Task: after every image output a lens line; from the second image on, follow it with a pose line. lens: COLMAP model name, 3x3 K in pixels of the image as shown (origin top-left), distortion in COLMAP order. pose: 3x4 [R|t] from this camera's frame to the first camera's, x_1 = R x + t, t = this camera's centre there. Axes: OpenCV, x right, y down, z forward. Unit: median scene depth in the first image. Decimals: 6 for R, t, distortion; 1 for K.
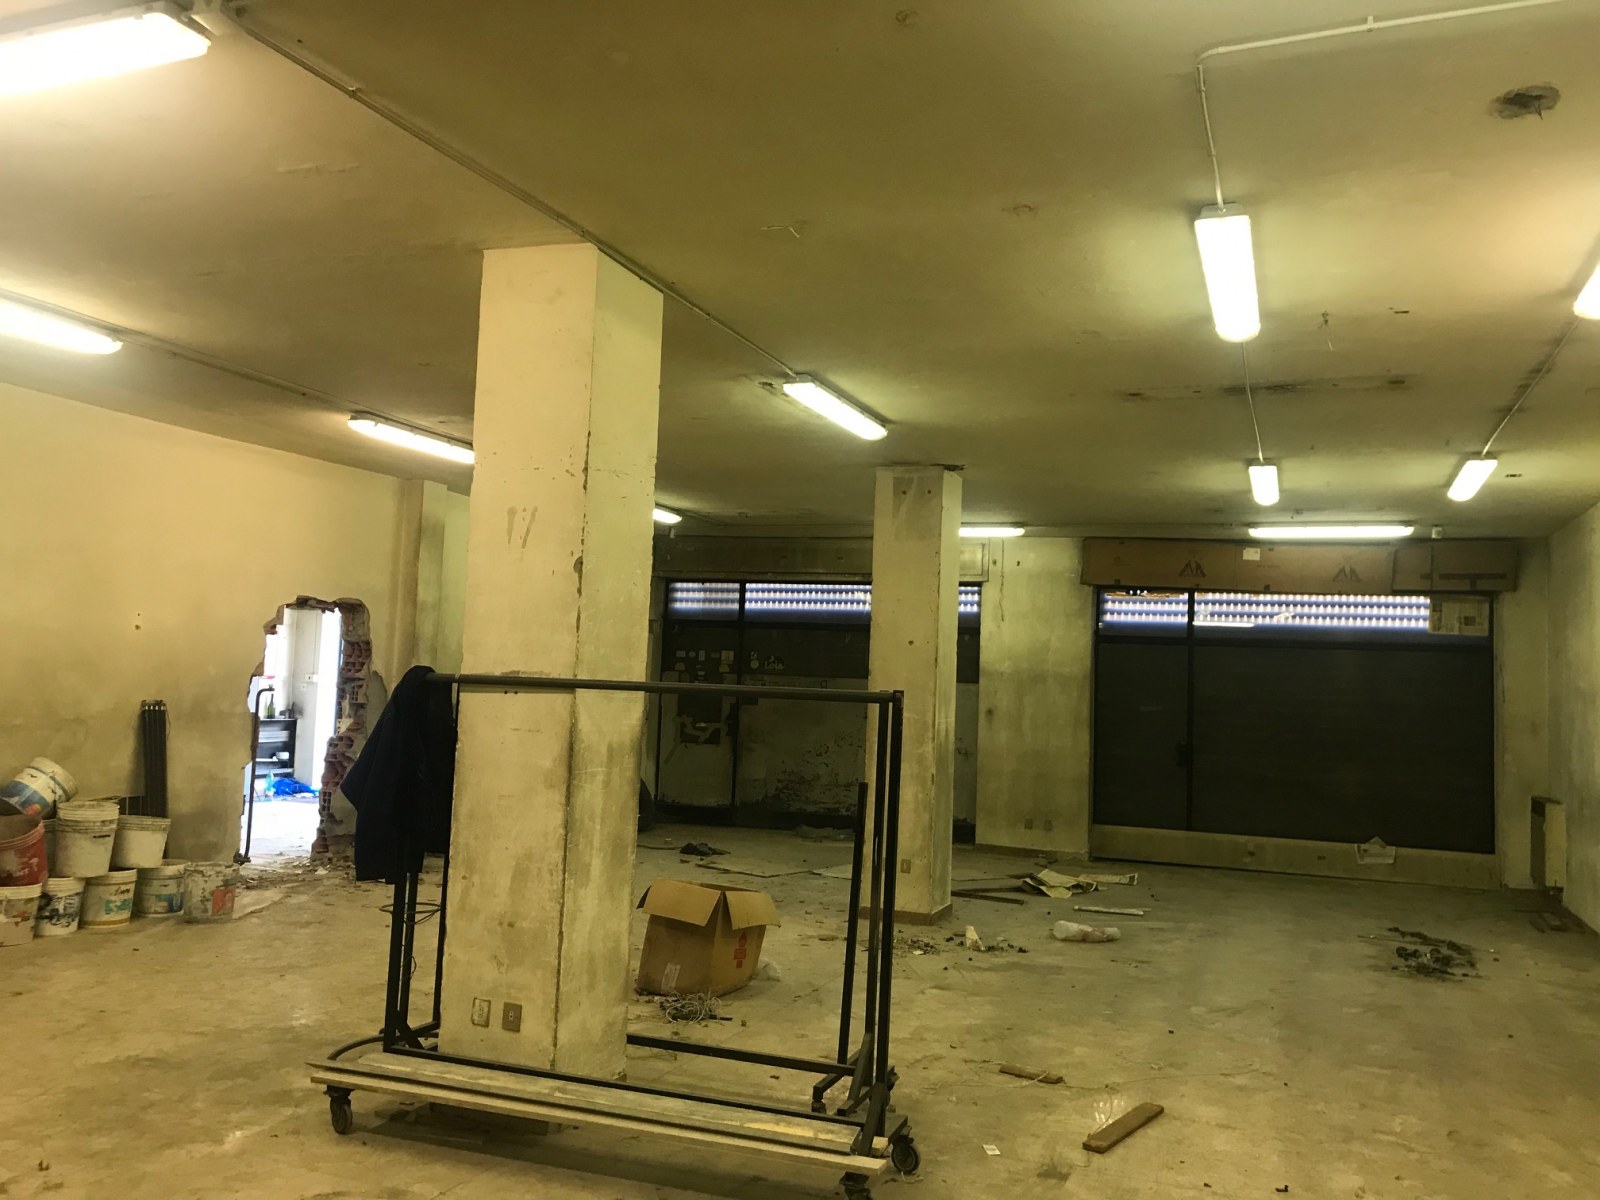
lens RADIAL K [[1286.9, 0, 808.9], [0, 1286.9, 576.5], [0, 0, 1]] dist [0.138822, -0.411239]
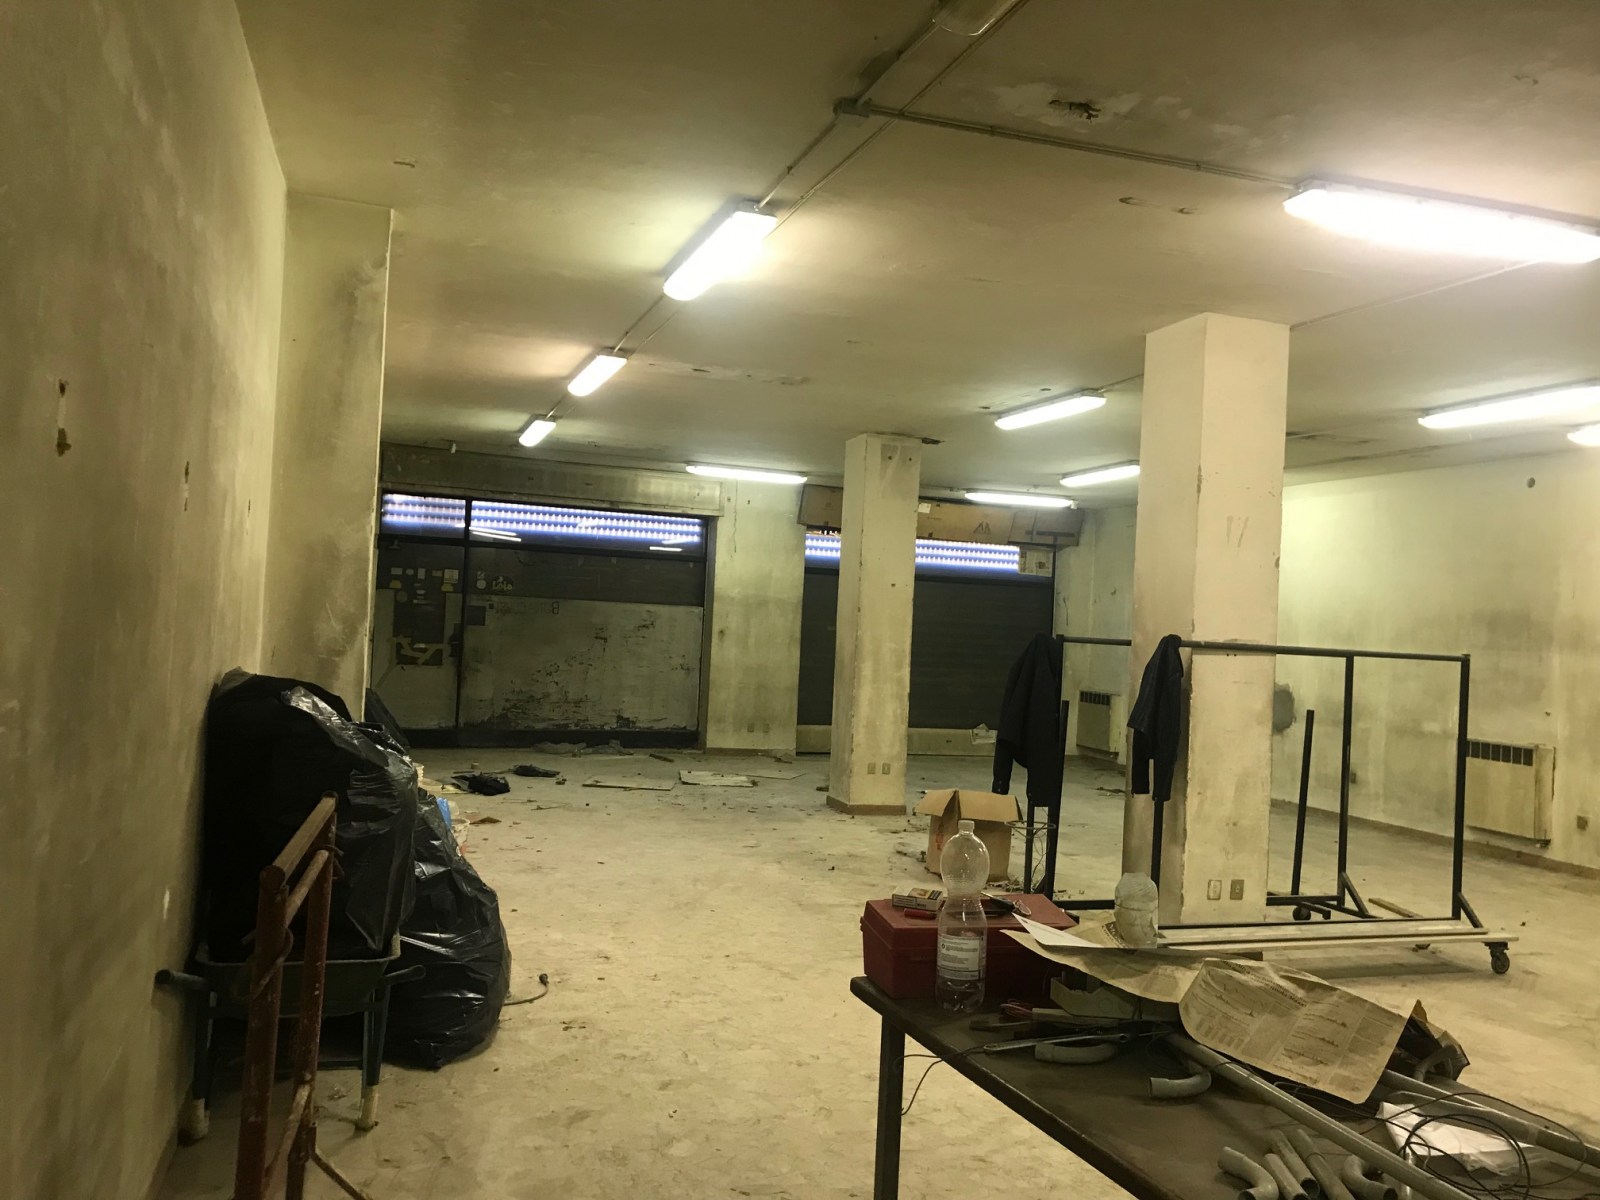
lens RADIAL K [[1286.9, 0, 808.9], [0, 1286.9, 576.5], [0, 0, 1]] dist [0.138822, -0.411239]
pose [[0.773666, 0.021060, 0.633244, -0.512307], [-0.073453, 0.995690, 0.056627, -0.012744], [-0.629322, -0.090324, 0.771878, 0.088024]]
